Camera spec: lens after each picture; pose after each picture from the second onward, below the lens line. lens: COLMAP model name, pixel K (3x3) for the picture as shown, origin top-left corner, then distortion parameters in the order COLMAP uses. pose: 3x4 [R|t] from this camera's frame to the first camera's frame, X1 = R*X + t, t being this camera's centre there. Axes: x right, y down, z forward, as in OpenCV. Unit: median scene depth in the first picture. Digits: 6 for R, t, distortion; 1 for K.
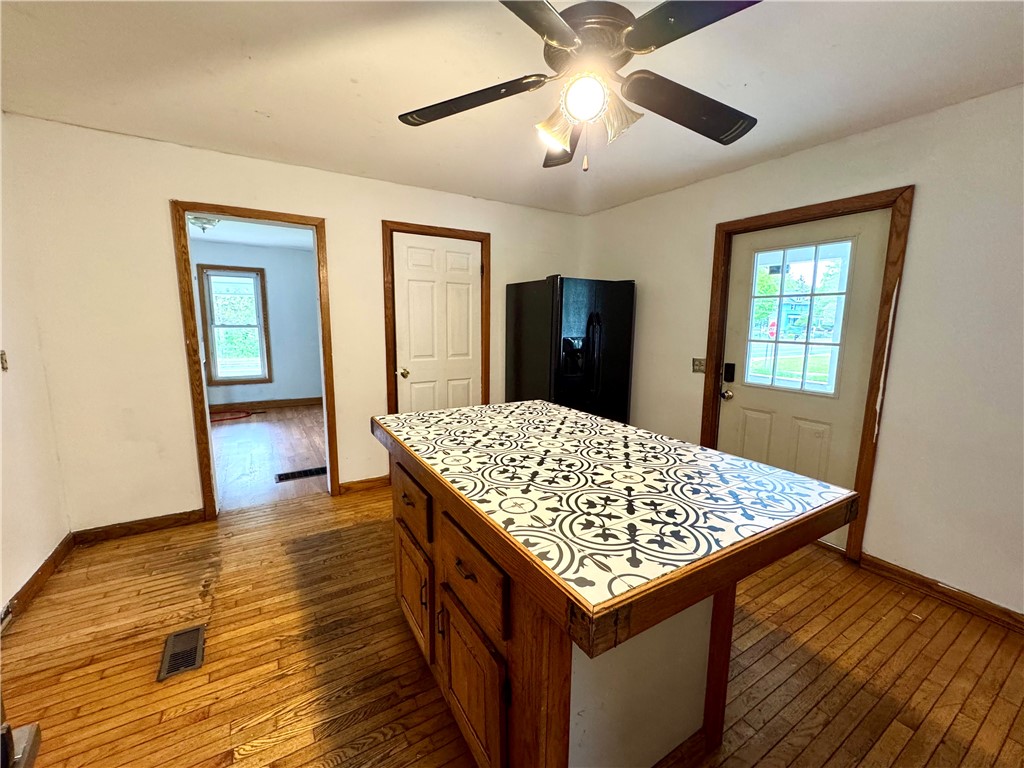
lens RADIAL K [[414.3, 0, 514.3], [0, 414.3, 379.9], [0, 0, 1]] dist [-0.001330, -0.000021]
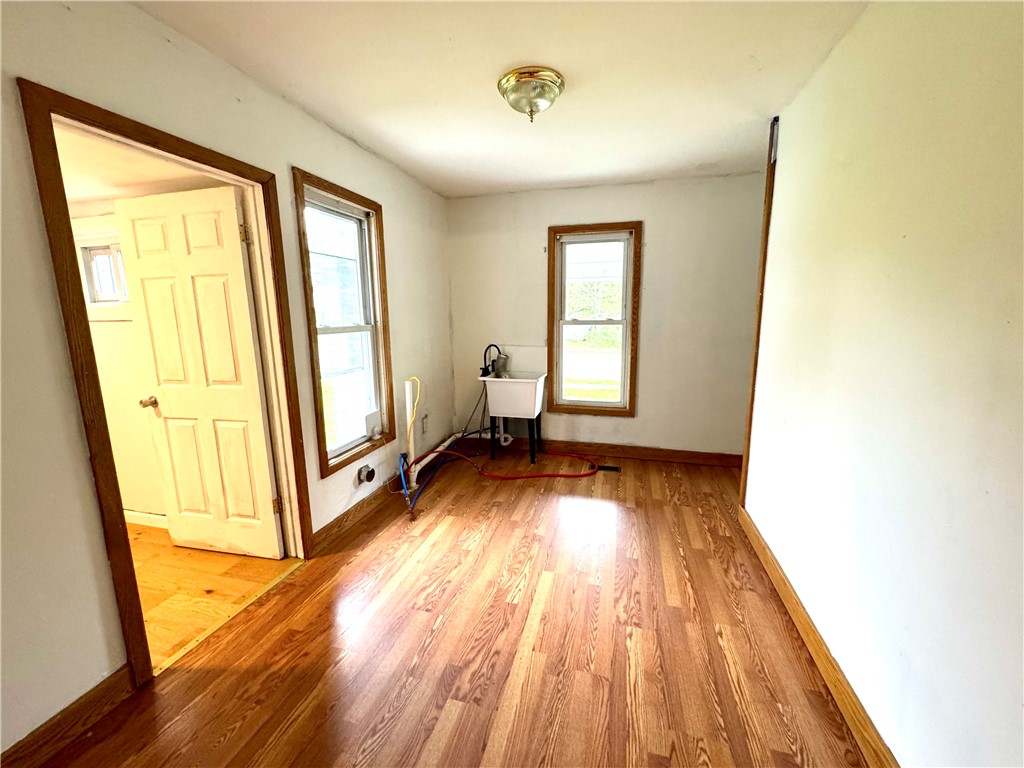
lens RADIAL K [[414.3, 0, 519.6], [0, 414.3, 376.8], [0, 0, 1]] dist [-0.001330, -0.000021]
pose [[0.701511, 0.104841, -0.704904, -0.298028], [-0.086376, 0.994336, 0.061928, -0.077455], [0.707404, 0.017444, 0.706594, 0.480570]]
